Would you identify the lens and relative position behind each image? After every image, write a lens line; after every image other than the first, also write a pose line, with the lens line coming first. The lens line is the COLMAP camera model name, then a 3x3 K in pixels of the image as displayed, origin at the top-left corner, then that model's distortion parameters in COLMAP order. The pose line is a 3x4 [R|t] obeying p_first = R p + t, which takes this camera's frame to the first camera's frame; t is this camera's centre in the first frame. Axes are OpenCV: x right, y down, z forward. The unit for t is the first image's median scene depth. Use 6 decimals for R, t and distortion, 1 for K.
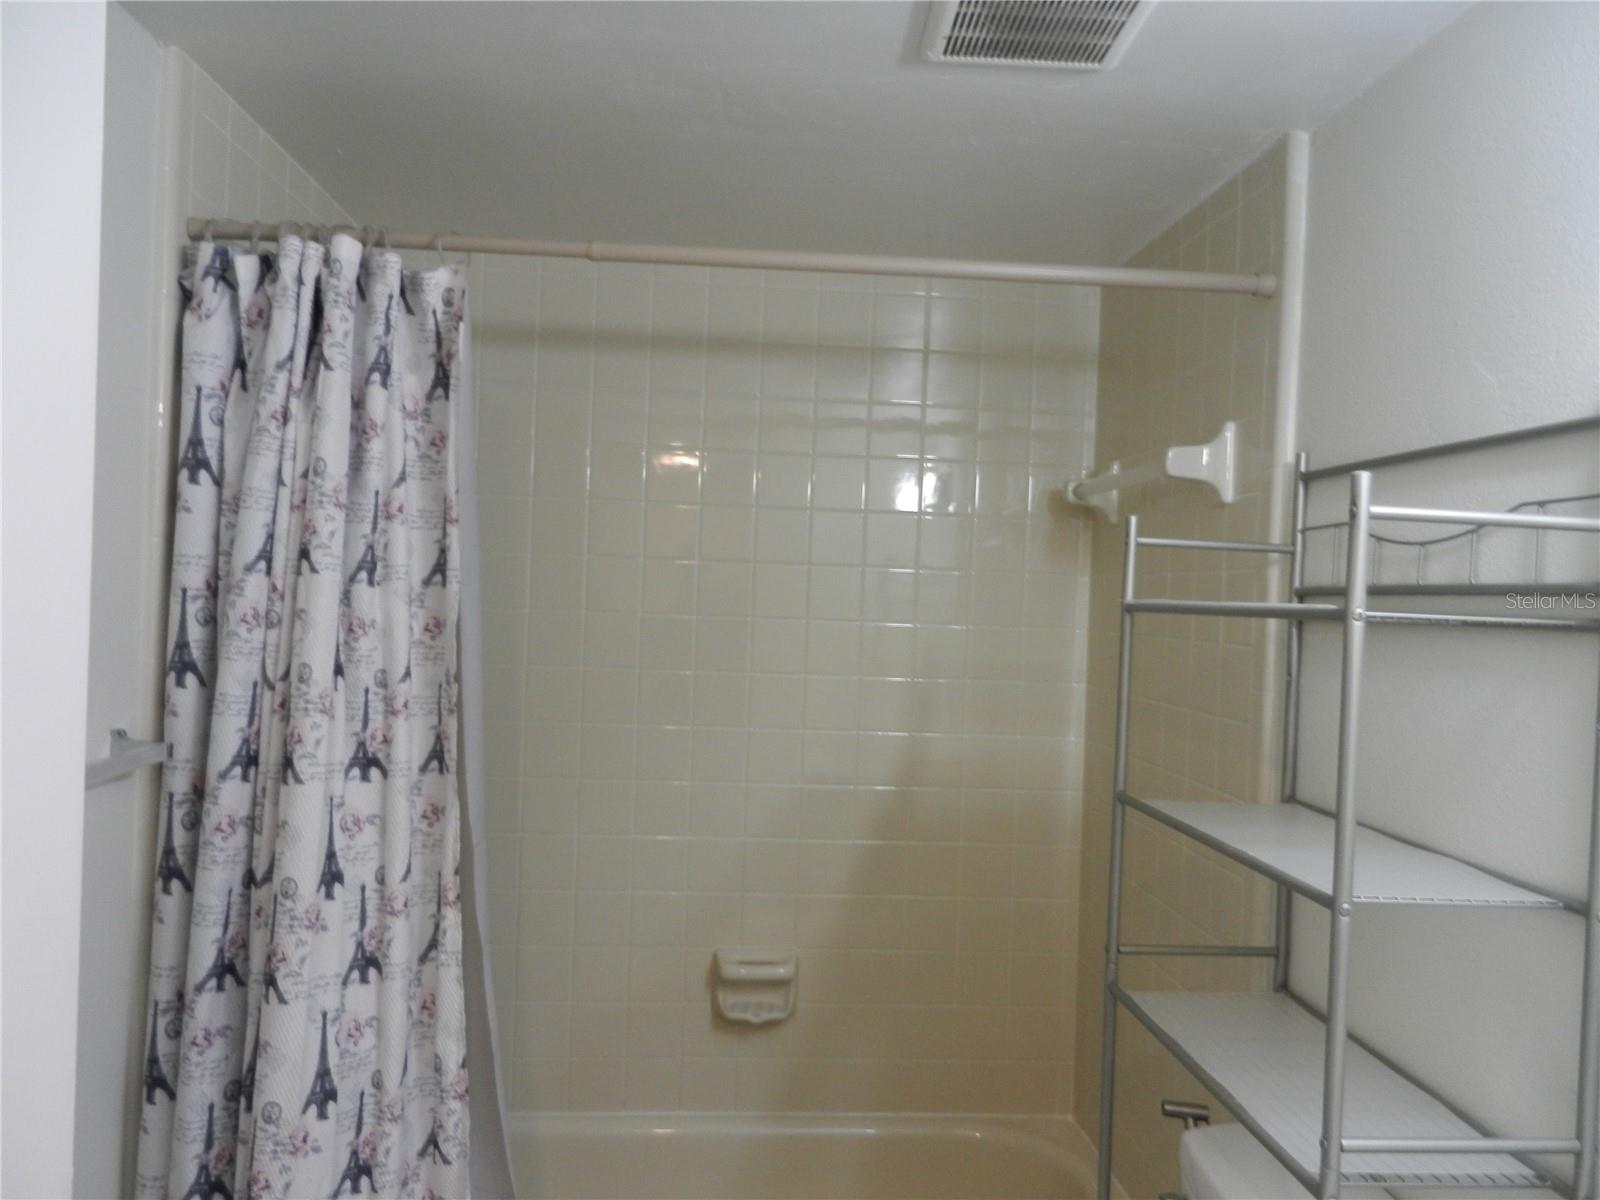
lens RADIAL K [[1195.7, 0, 811.0], [0, 1195.7, 597.5], [0, 0, 1]] dist [0.007612, 0.007681]
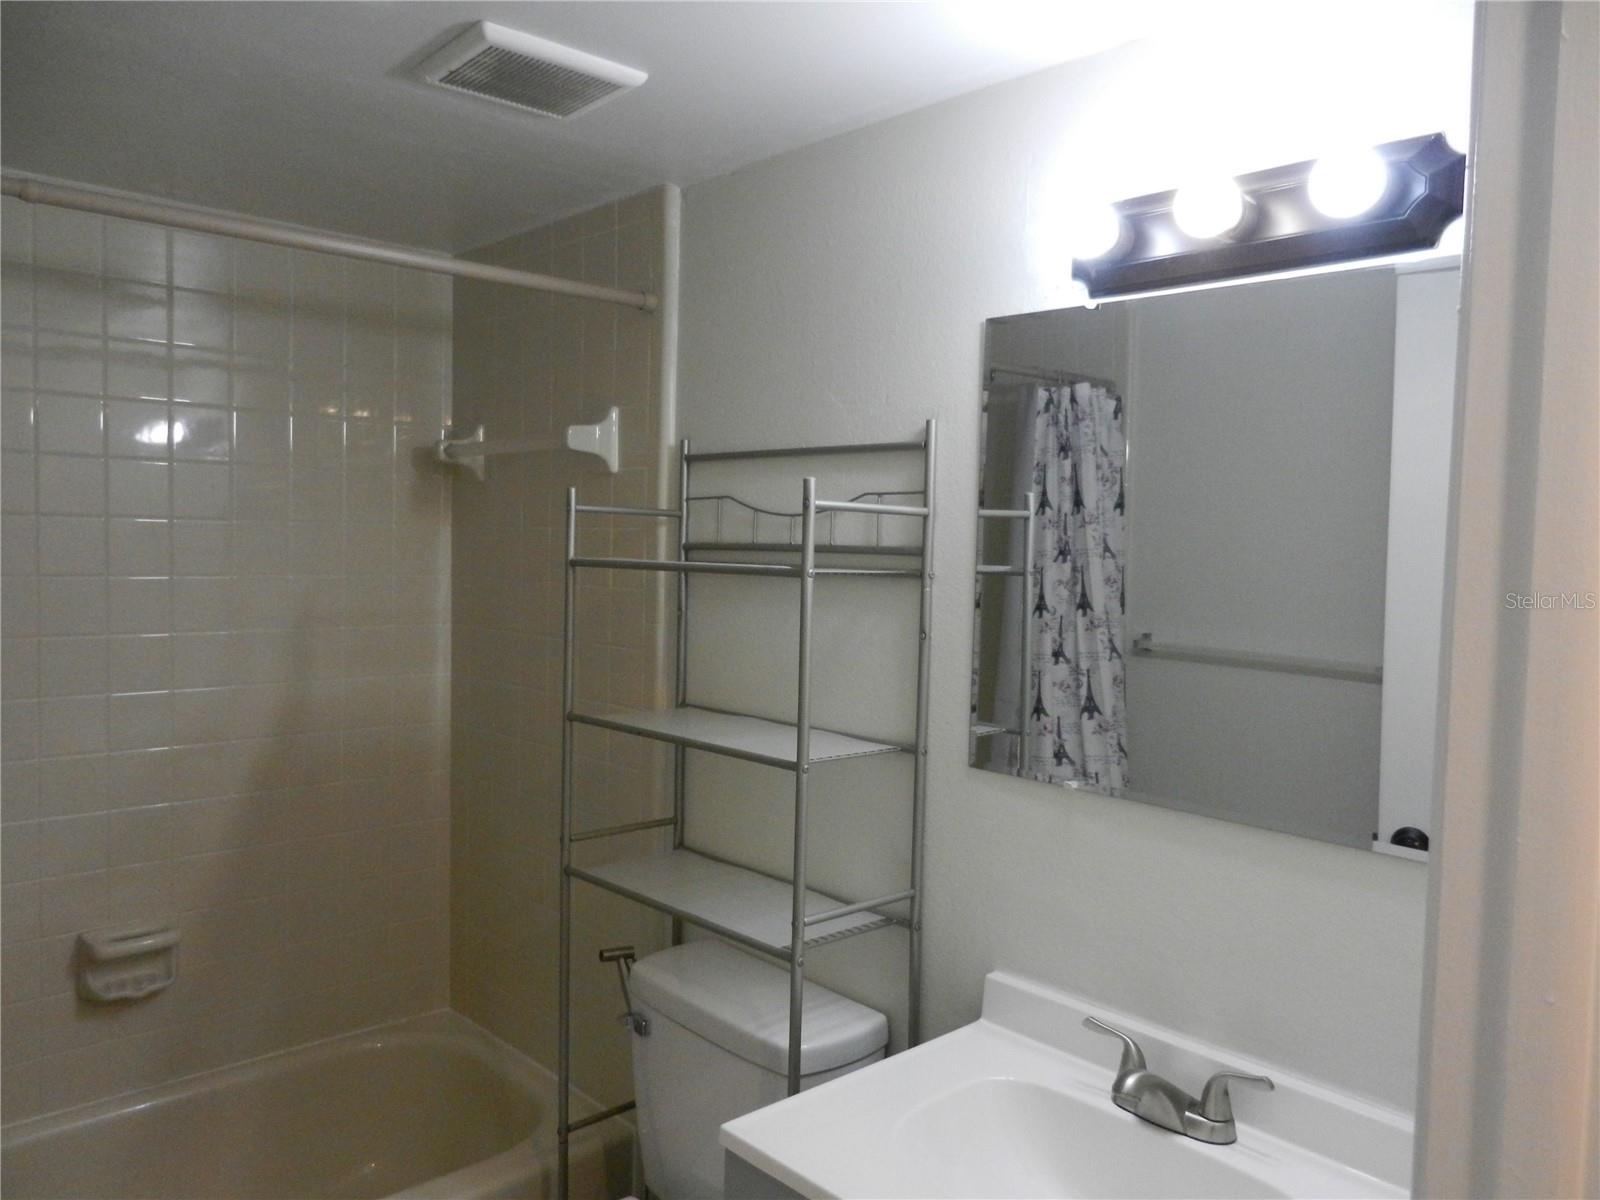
lens RADIAL K [[1195.7, 0, 807.7], [0, 1195.7, 595.0], [0, 0, 1]] dist [0.007612, 0.007681]
pose [[0.779954, -0.047528, 0.624029, -0.305111], [0.009034, 0.997863, 0.064709, -0.035020], [-0.625772, -0.044833, 0.778717, -0.104276]]
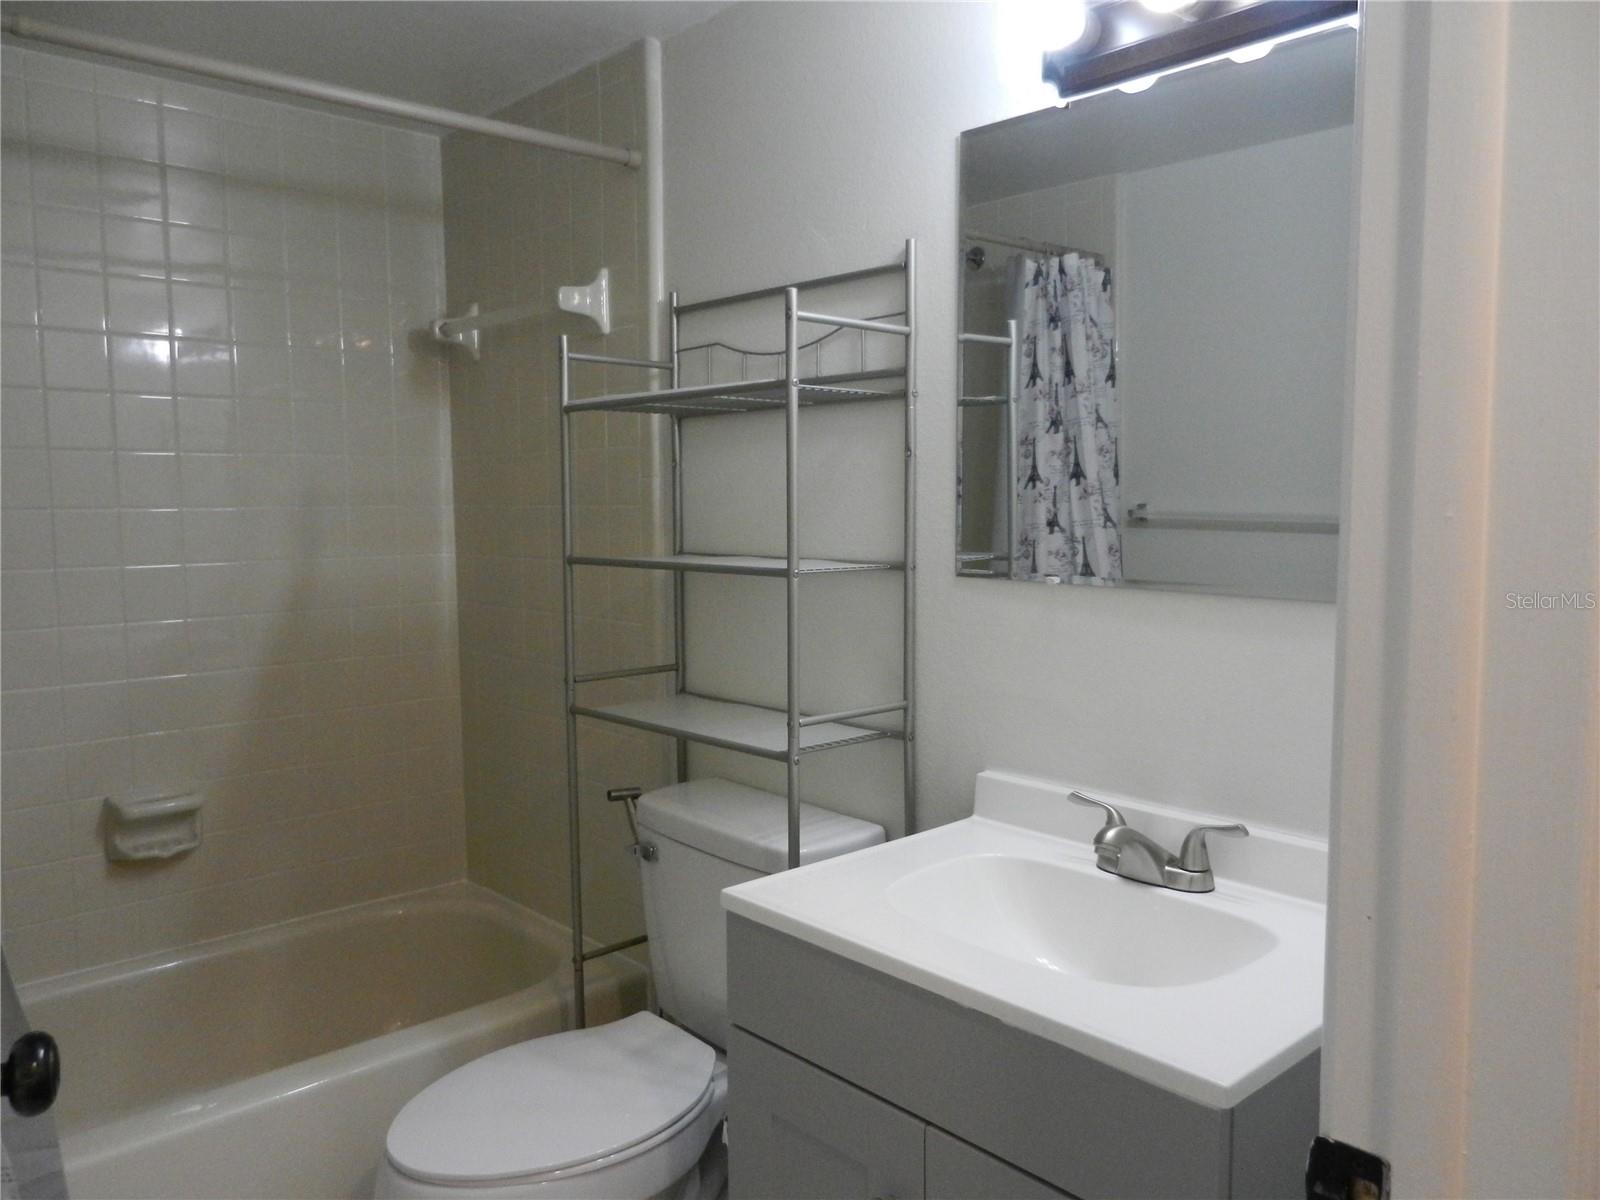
lens RADIAL K [[1195.7, 0, 806.3], [0, 1195.7, 586.5], [0, 0, 1]] dist [0.007612, 0.007681]
pose [[0.783533, -0.090984, 0.614653, -0.316880], [0.040068, 0.994561, 0.096143, 0.081196], [-0.620057, -0.050703, 0.782917, -0.143084]]
